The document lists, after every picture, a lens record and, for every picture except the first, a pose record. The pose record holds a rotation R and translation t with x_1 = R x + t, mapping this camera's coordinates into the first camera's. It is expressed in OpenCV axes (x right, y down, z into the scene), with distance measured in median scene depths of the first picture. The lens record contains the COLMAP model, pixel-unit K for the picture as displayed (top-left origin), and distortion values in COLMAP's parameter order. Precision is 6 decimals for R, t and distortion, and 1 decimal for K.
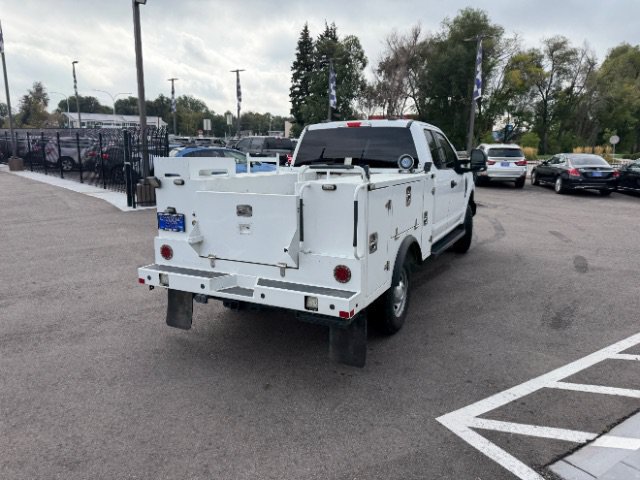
lens RADIAL K [[449.0, 0, 318.3], [0, 449.0, 238.9], [0, 0, 1]] dist [0.045221, -0.058163]
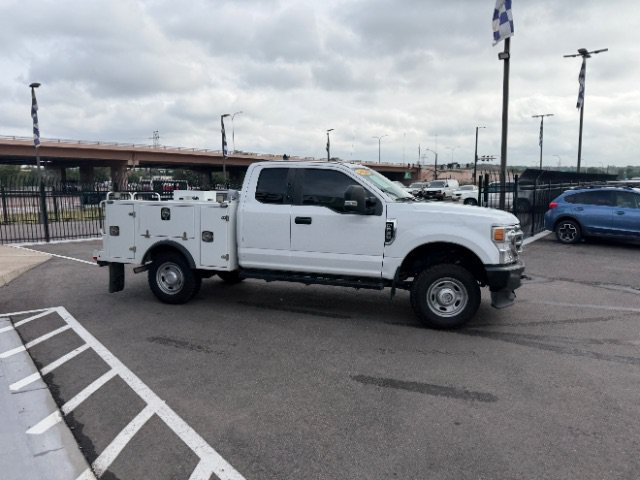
lens RADIAL K [[449.0, 0, 318.3], [0, 449.0, 238.9], [0, 0, 1]] dist [0.045221, -0.058163]
pose [[0.147573, 0.101876, -0.983790, 0.198078], [-0.199022, 0.977394, 0.071359, -0.024733], [0.968820, 0.185265, 0.164513, 0.138233]]
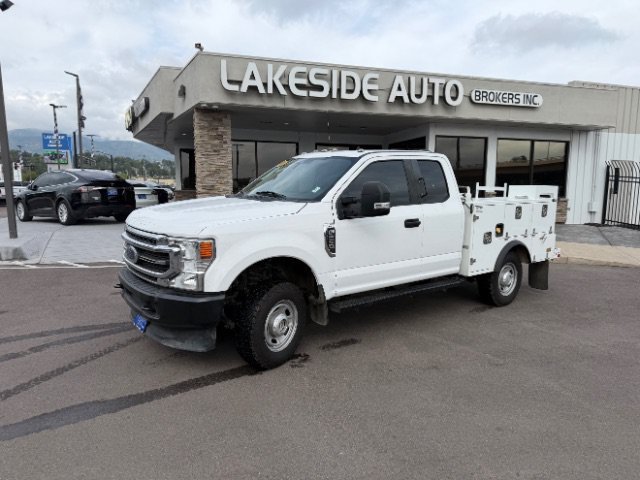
lens RADIAL K [[448.3, 0, 318.1], [0, 448.3, 240.5], [0, 0, 1]] dist [0.045678, -0.065081]
pose [[-0.898826, -0.073990, 0.432015, -0.032396], [0.071377, 0.947782, 0.310827, -0.060671], [-0.432454, 0.310216, -0.846611, 0.303534]]
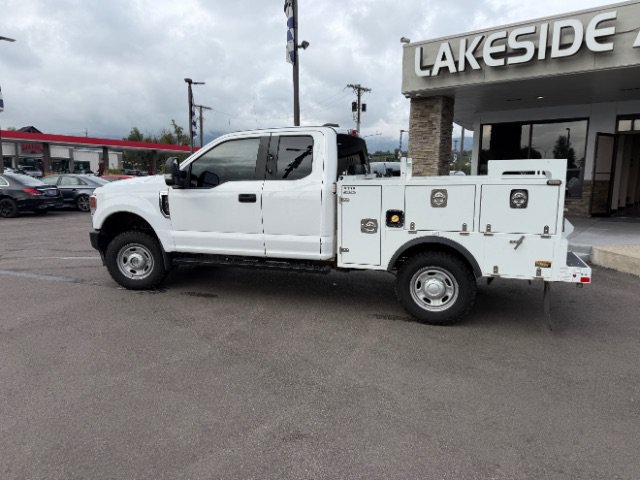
lens RADIAL K [[449.0, 0, 318.3], [0, 449.0, 238.9], [0, 0, 1]] dist [0.045221, -0.058163]
pose [[-0.130405, -0.150680, 0.979944, -0.136594], [0.196925, 0.964755, 0.174550, -0.030910], [-0.971707, 0.215738, -0.096136, 0.176273]]
